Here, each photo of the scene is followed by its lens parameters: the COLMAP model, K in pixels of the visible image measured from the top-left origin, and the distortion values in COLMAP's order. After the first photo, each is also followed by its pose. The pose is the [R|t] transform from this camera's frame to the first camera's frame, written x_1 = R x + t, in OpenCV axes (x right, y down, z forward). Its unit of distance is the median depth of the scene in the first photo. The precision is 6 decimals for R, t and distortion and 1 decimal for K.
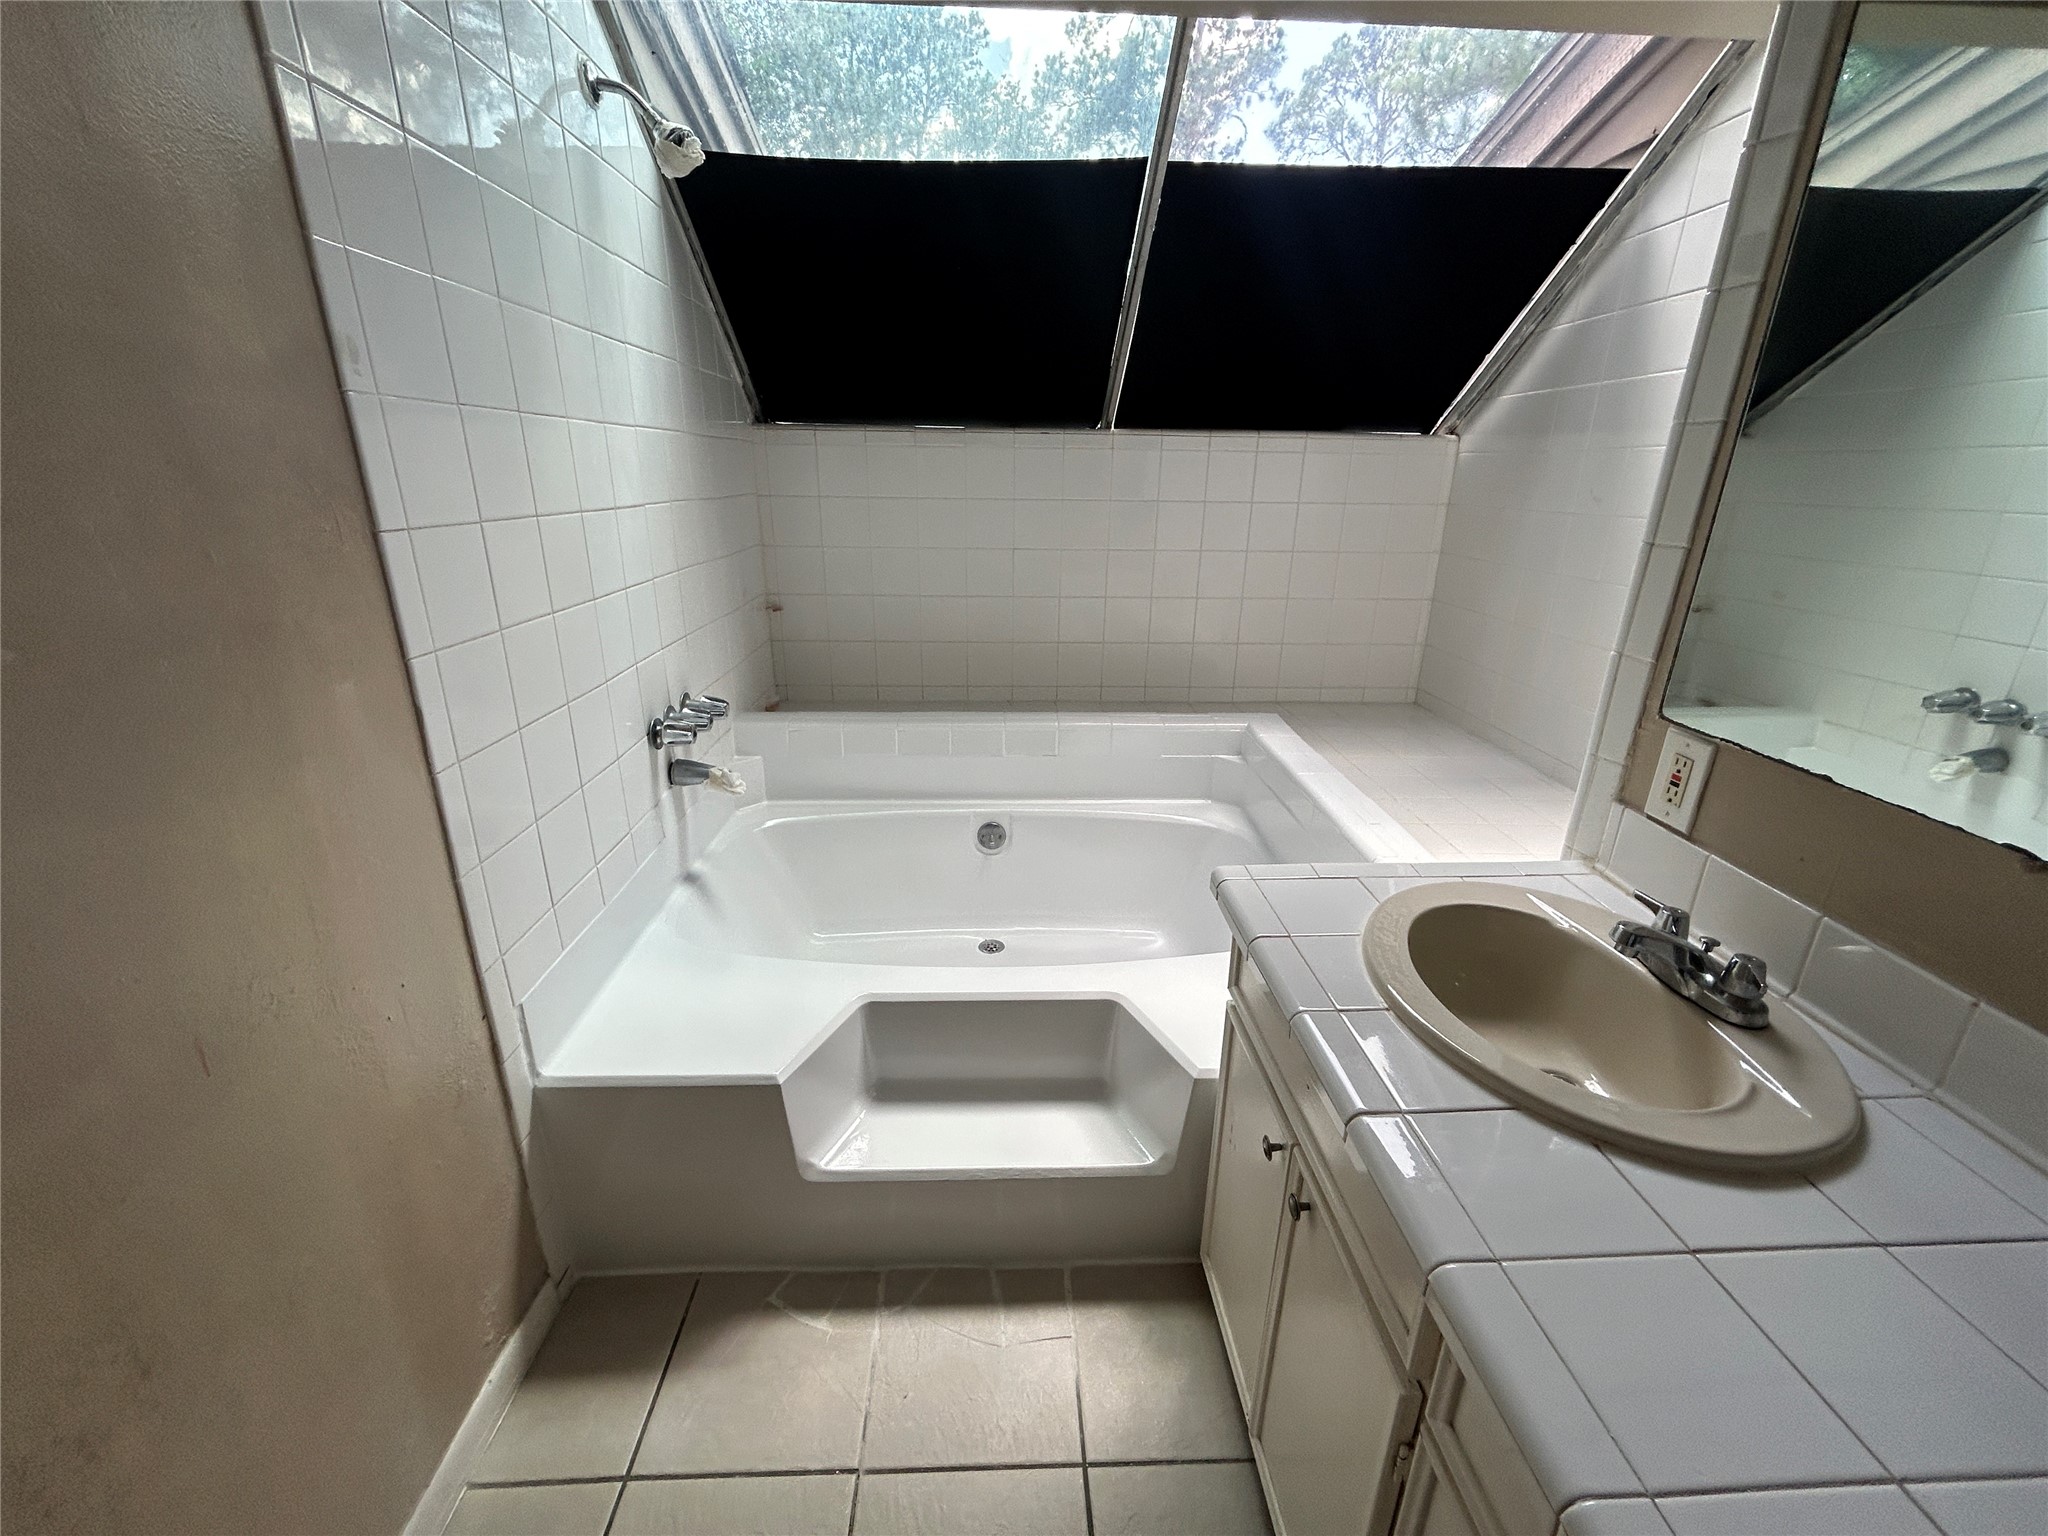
lens RADIAL K [[834.2, 0, 1024.7], [0, 834.2, 768.0], [0, 0, 1]] dist [0.000988, 0.000657]
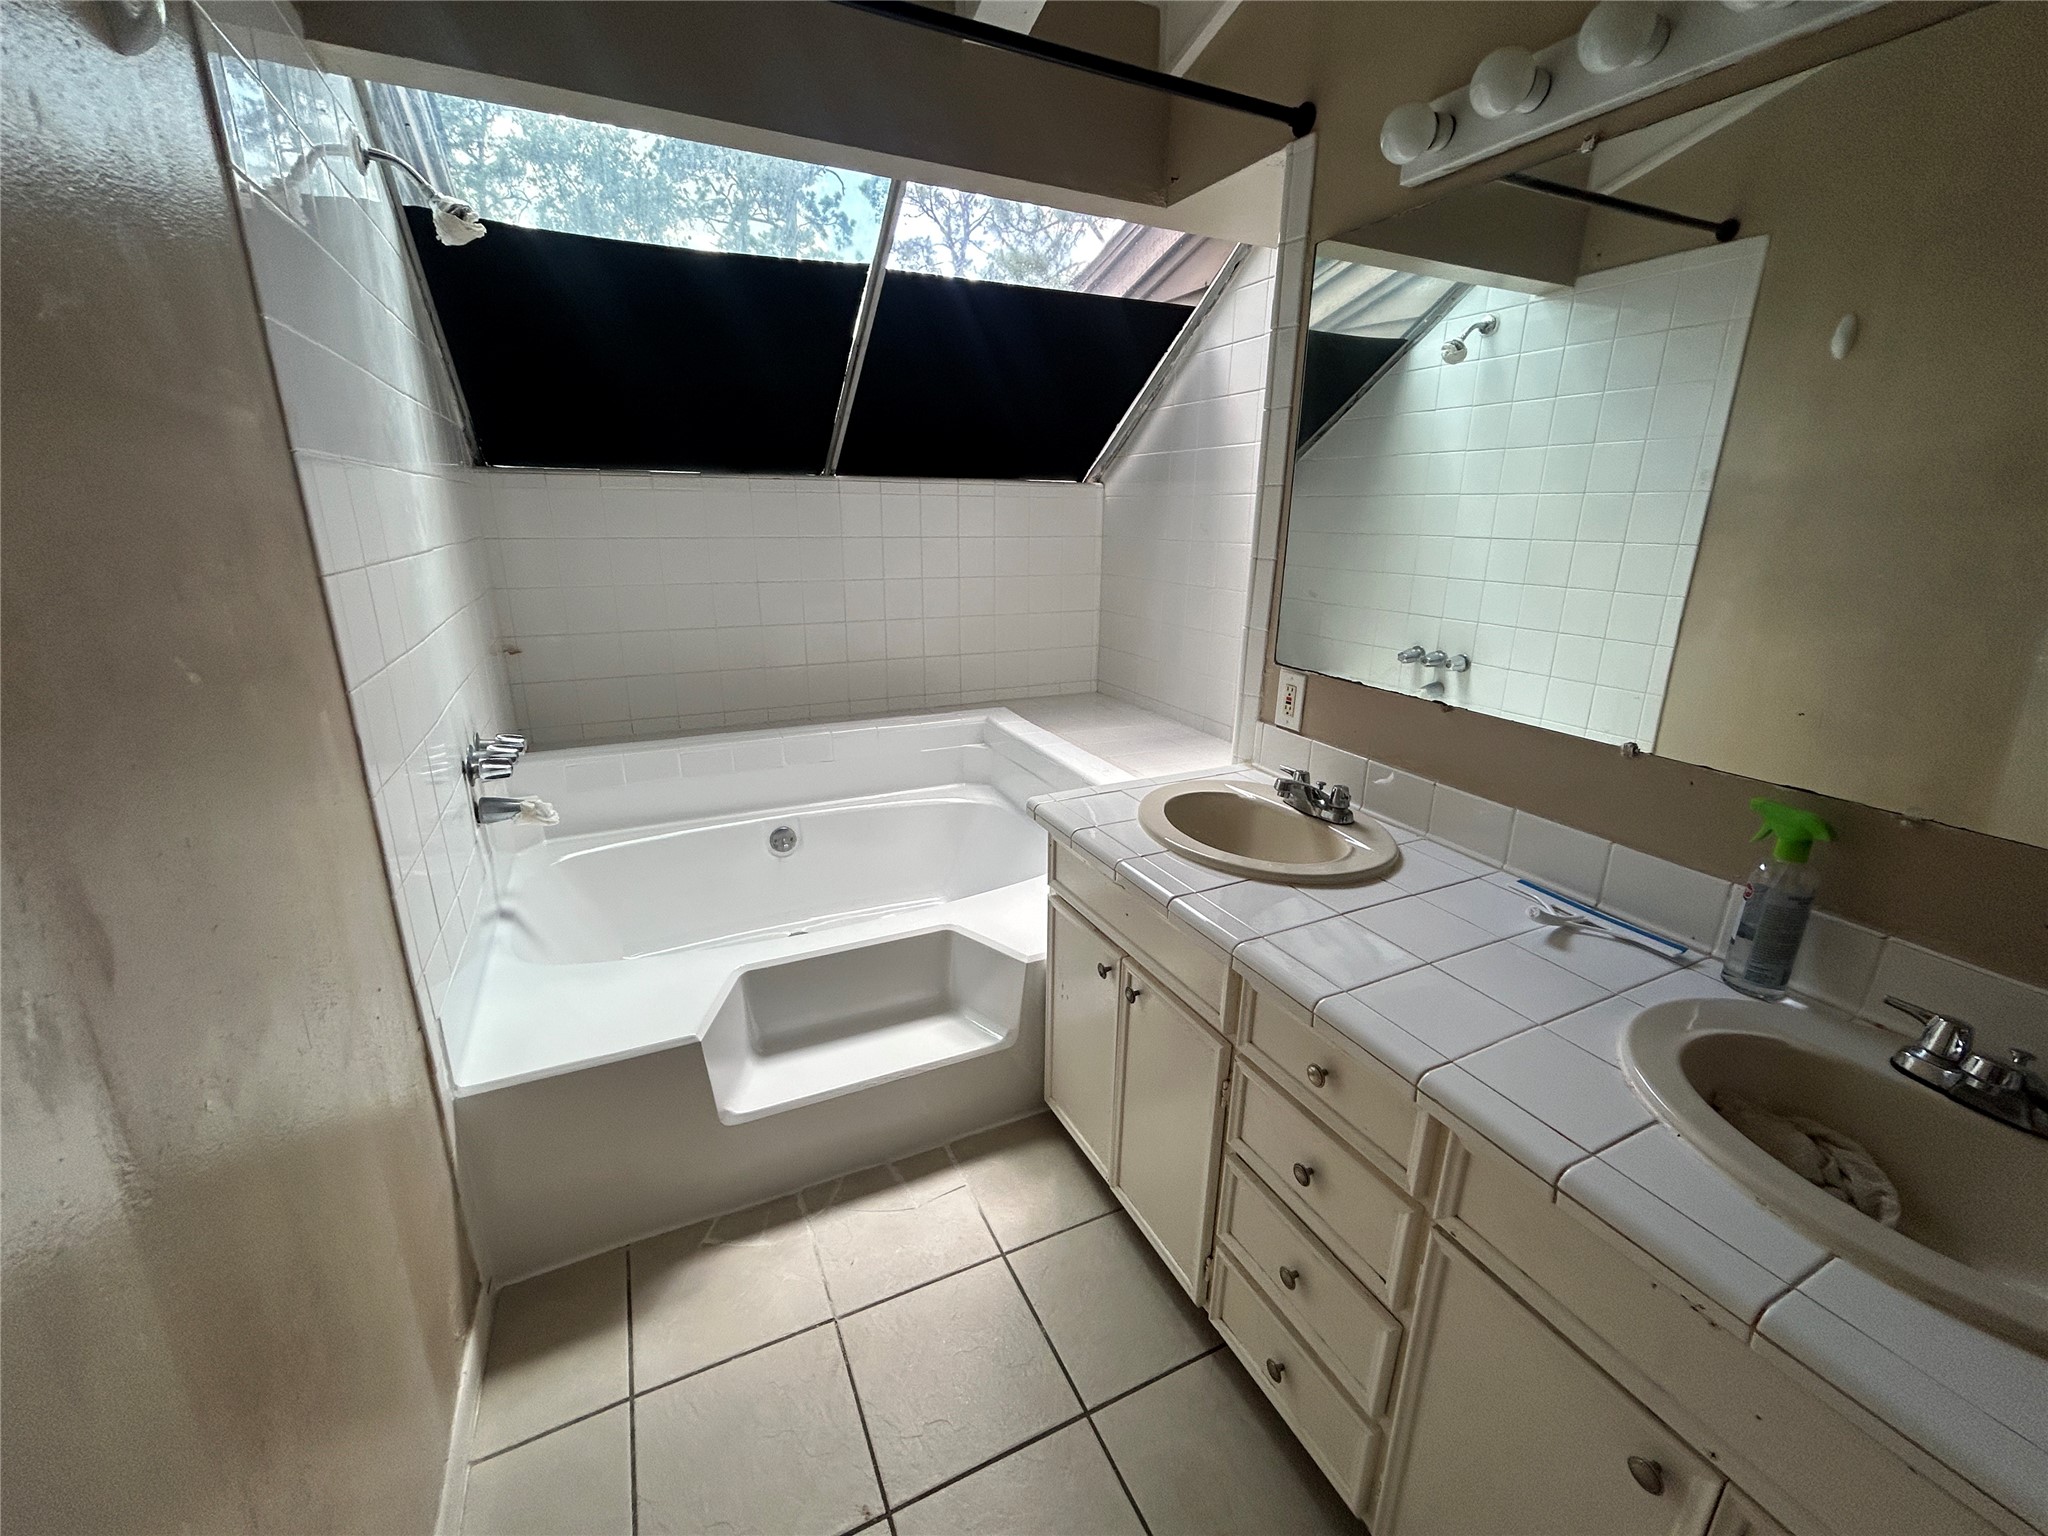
lens RADIAL K [[834.2, 0, 1025.8], [0, 834.2, 767.2], [0, 0, 1]] dist [0.000988, 0.000657]
pose [[0.918072, -0.120718, 0.377586, -0.195349], [0.135645, 0.990671, -0.013083, 0.057620], [-0.372484, 0.063228, 0.925882, -0.187645]]
